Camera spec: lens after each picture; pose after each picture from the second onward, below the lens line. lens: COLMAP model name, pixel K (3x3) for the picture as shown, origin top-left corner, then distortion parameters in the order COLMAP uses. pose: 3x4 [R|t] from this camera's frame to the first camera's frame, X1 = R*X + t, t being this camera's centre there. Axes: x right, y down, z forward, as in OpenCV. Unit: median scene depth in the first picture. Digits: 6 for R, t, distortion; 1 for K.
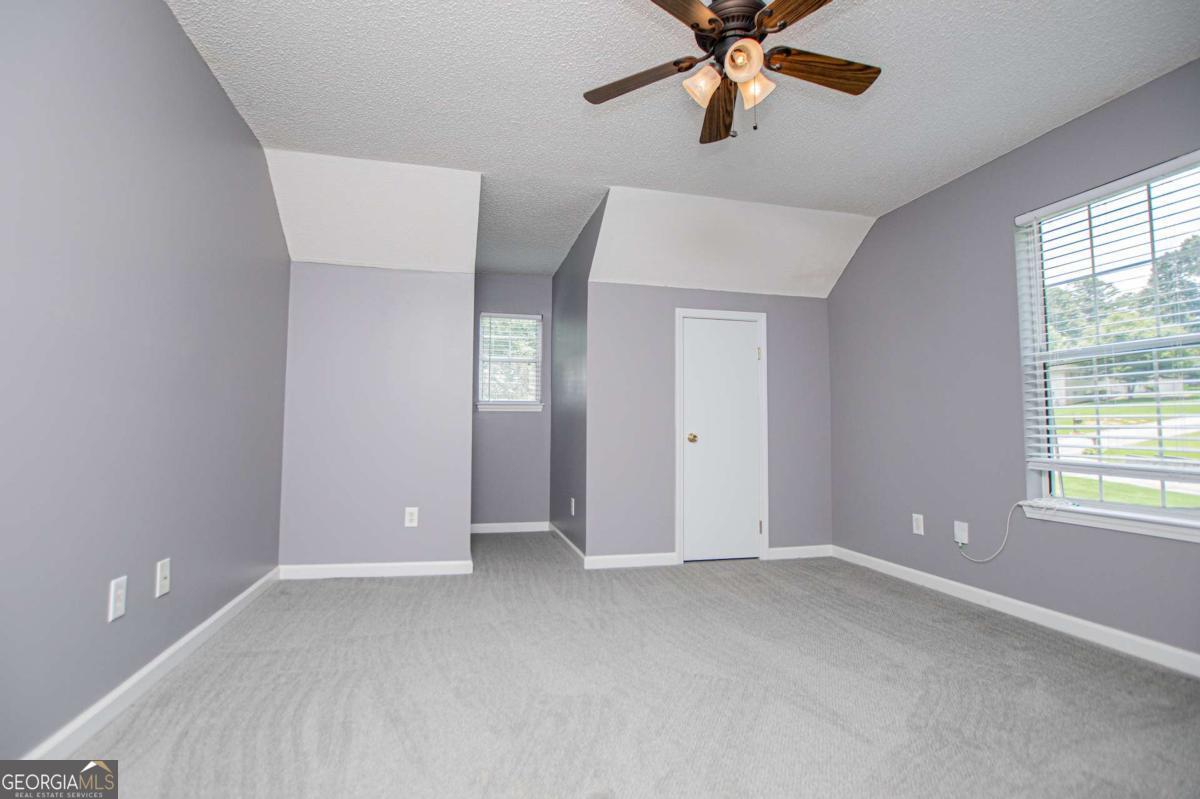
lens RADIAL K [[552.3, 0, 596.0], [0, 552.3, 402.5], [0, 0, 1]] dist [-0.026710, 0.001806]
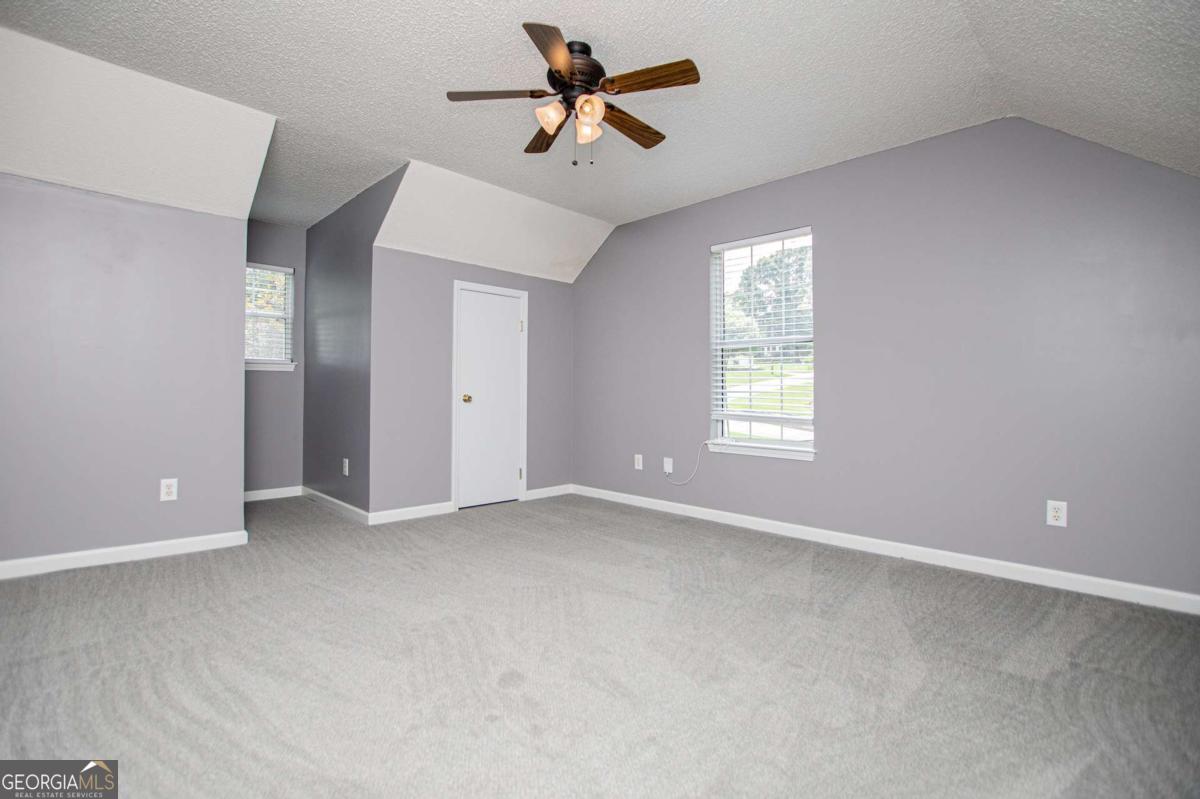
lens RADIAL K [[552.3, 0, 574.7], [0, 552.3, 390.4], [0, 0, 1]] dist [-0.026710, 0.001806]
pose [[0.858935, 0.002745, 0.512077, -0.295407], [-0.028956, 0.998646, 0.043215, -0.009640], [-0.511265, -0.051946, 0.857852, -0.096079]]
